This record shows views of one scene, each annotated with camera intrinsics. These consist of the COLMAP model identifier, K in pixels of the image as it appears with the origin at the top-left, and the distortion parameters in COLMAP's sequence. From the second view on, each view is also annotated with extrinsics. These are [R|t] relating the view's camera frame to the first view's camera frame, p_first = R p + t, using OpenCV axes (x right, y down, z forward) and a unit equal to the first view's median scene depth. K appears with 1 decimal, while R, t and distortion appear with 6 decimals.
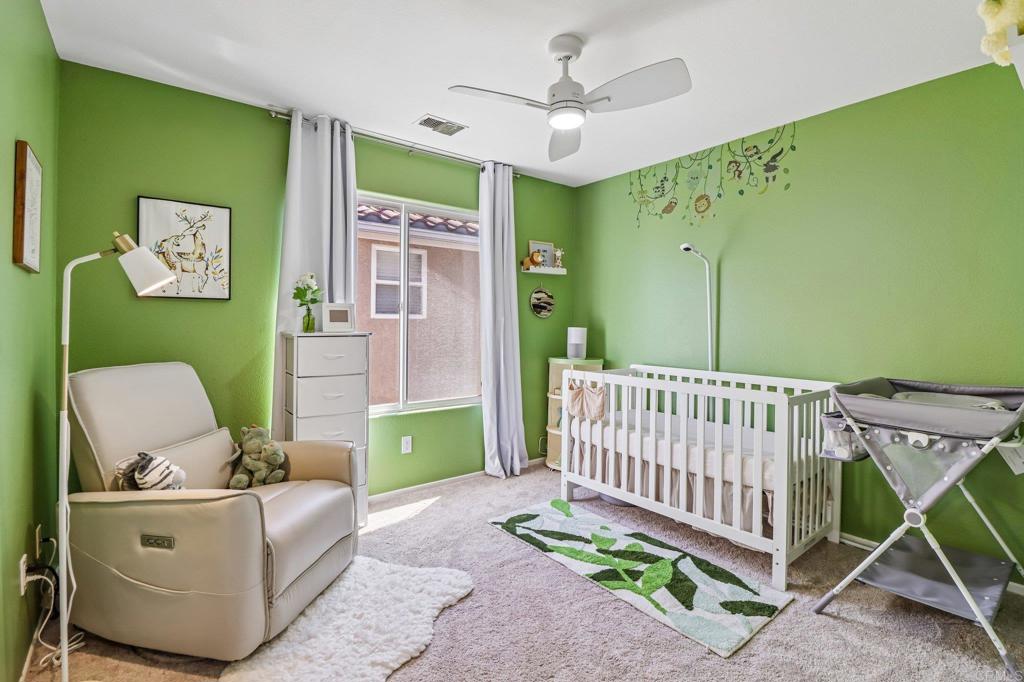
lens RADIAL K [[474.0, 0, 518.5], [0, 474.0, 323.6], [0, 0, 1]] dist [0.007955, -0.000309]
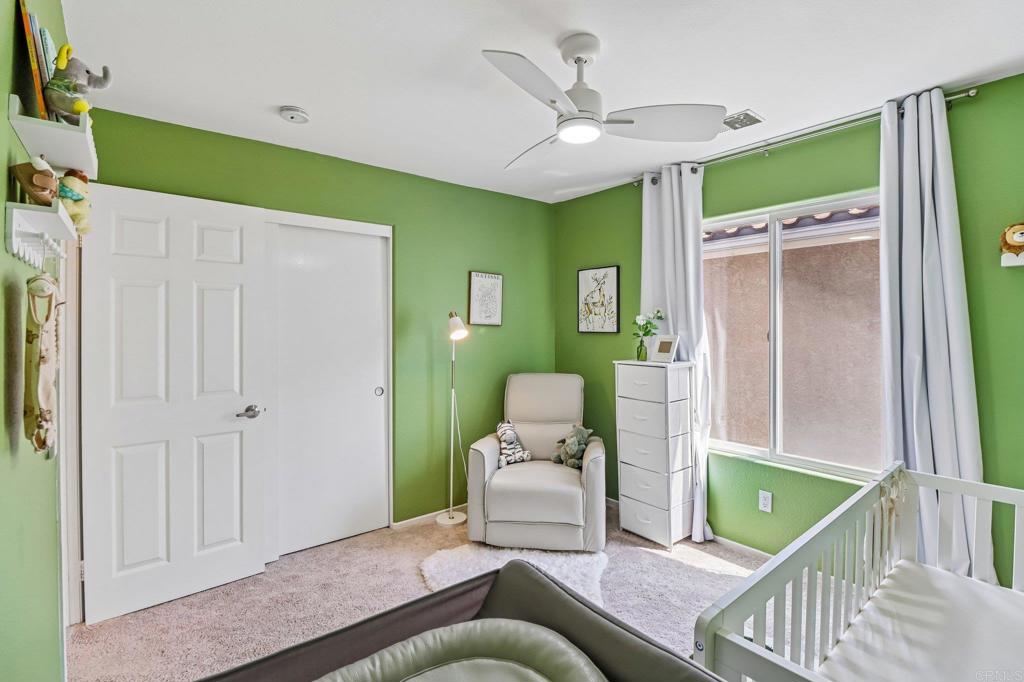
lens RADIAL K [[474.0, 0, 518.5], [0, 474.0, 323.6], [0, 0, 1]] dist [0.007955, -0.000309]
pose [[0.022933, -0.006731, -0.999714, 0.577825], [0.000962, 0.999977, -0.006711, -0.052230], [0.999737, -0.000808, 0.022939, 0.527432]]
